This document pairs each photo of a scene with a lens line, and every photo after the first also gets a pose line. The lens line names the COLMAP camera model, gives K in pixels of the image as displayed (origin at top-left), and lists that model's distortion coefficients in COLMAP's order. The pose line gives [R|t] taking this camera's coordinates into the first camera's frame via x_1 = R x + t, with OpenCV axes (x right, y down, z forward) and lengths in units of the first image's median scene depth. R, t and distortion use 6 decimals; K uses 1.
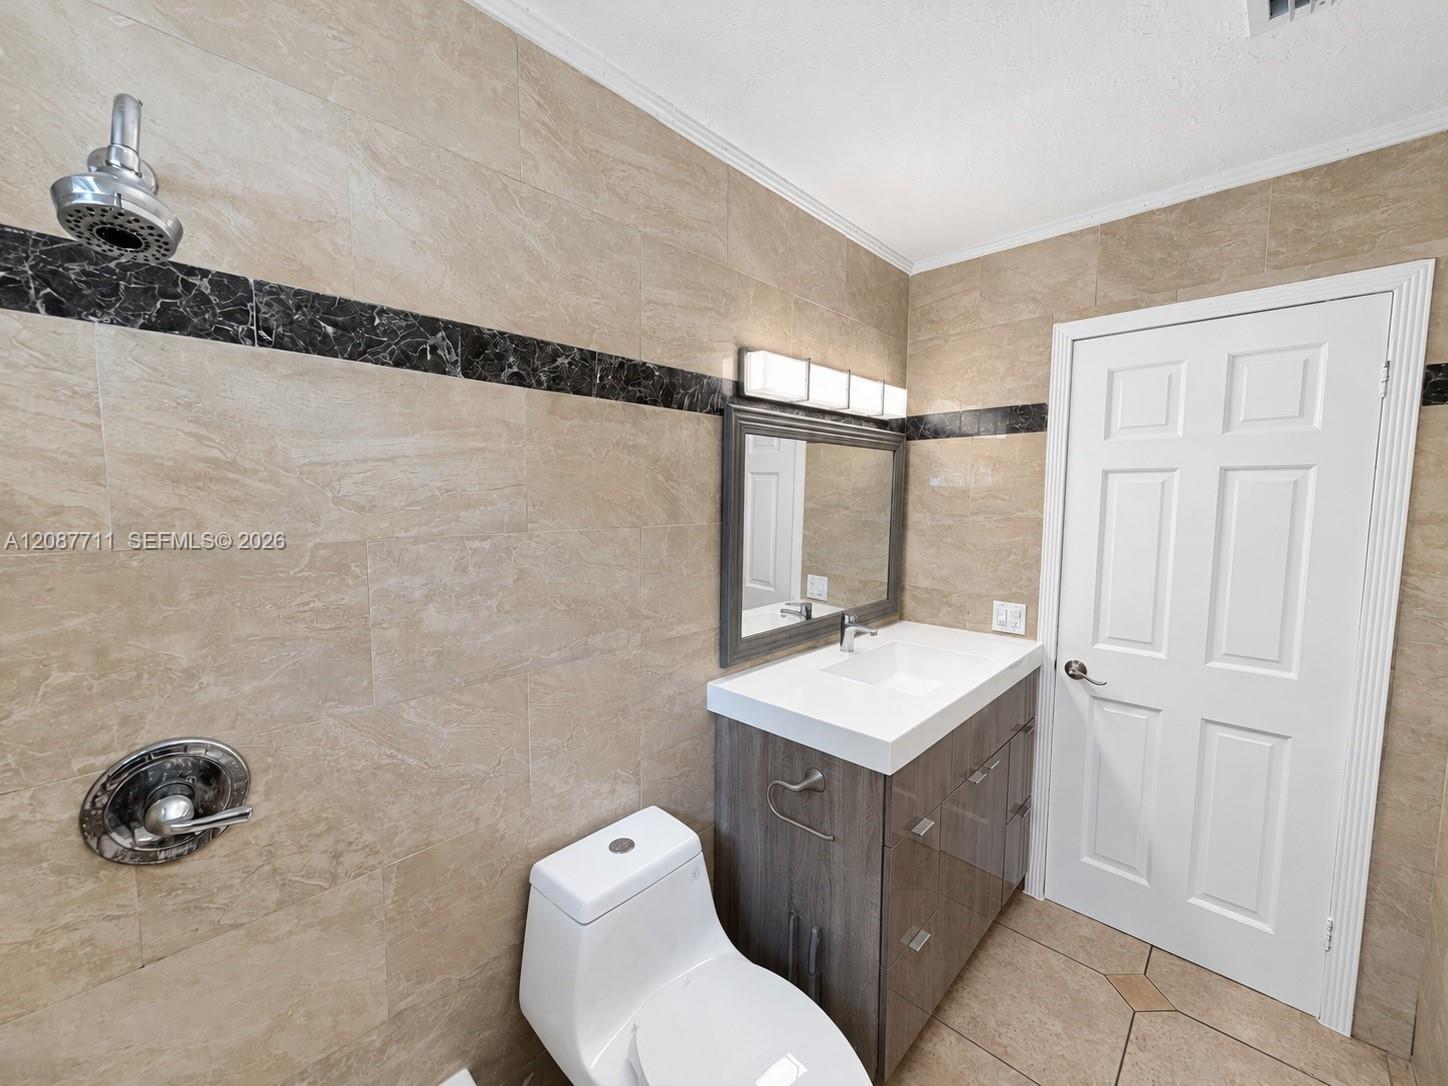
lens RADIAL K [[577.6, 0, 724.0], [0, 577.6, 543.0], [0, 0, 1]] dist [0.001980, 0.000739]
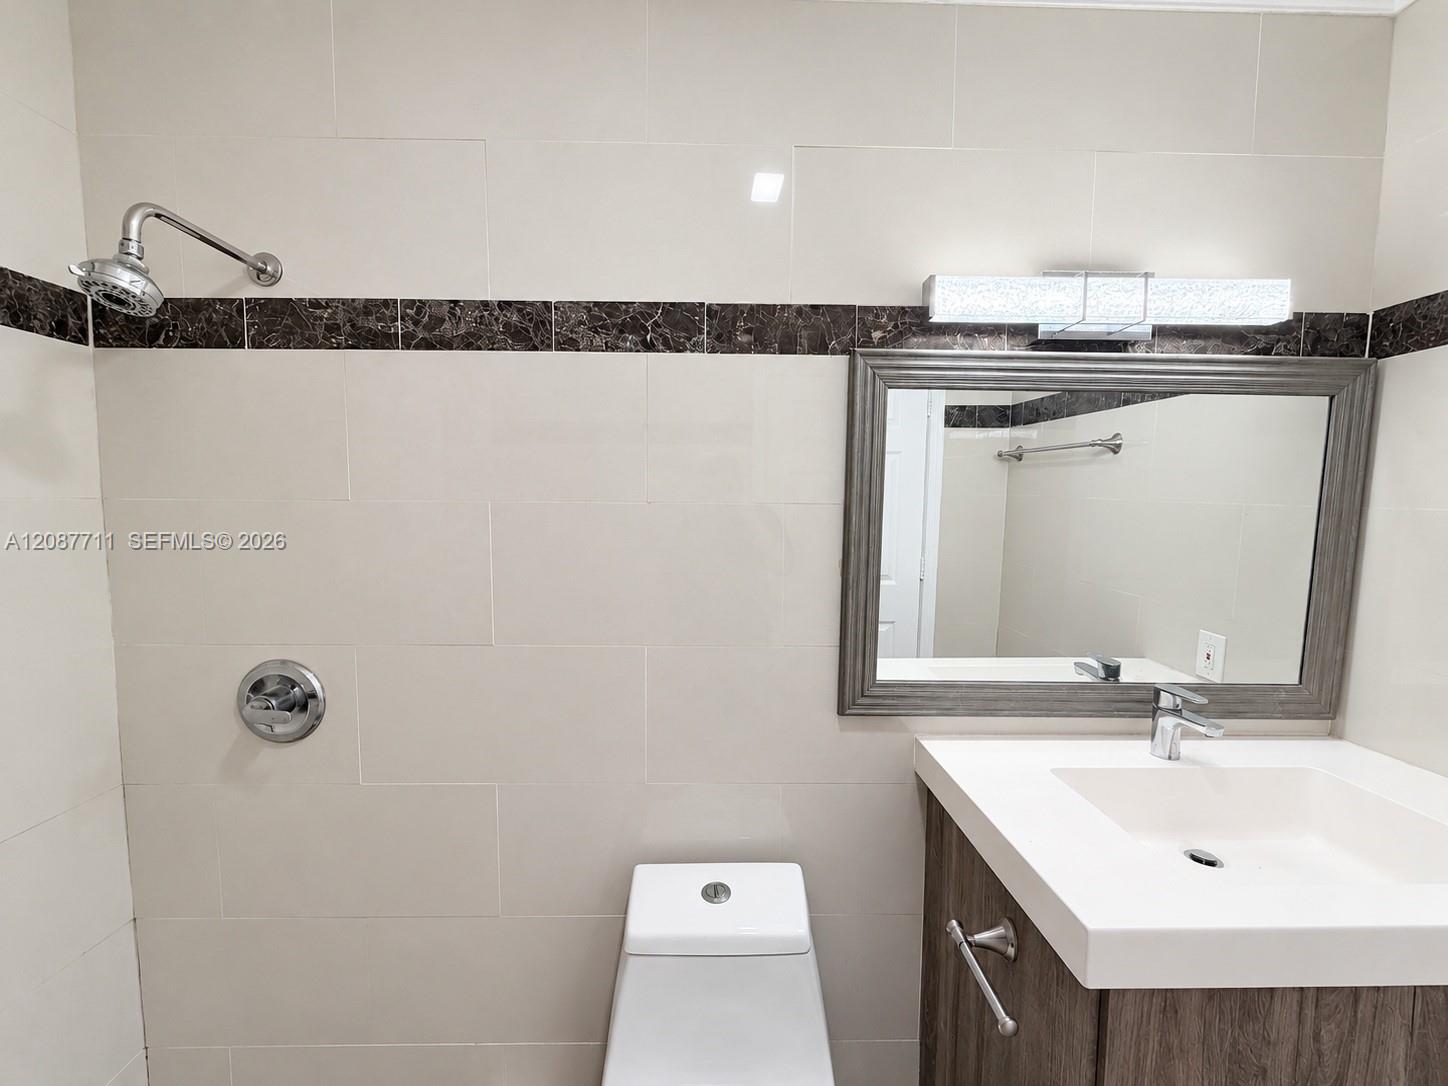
lens RADIAL K [[564.9, 0, 718.6], [0, 564.9, 506.8], [0, 0, 1]] dist [-0.000079, 0.000104]
pose [[0.715291, 0.054896, -0.696667, 0.275964], [-0.075705, 0.997130, 0.000843, -0.022946], [0.694714, 0.052139, 0.717394, 0.298155]]
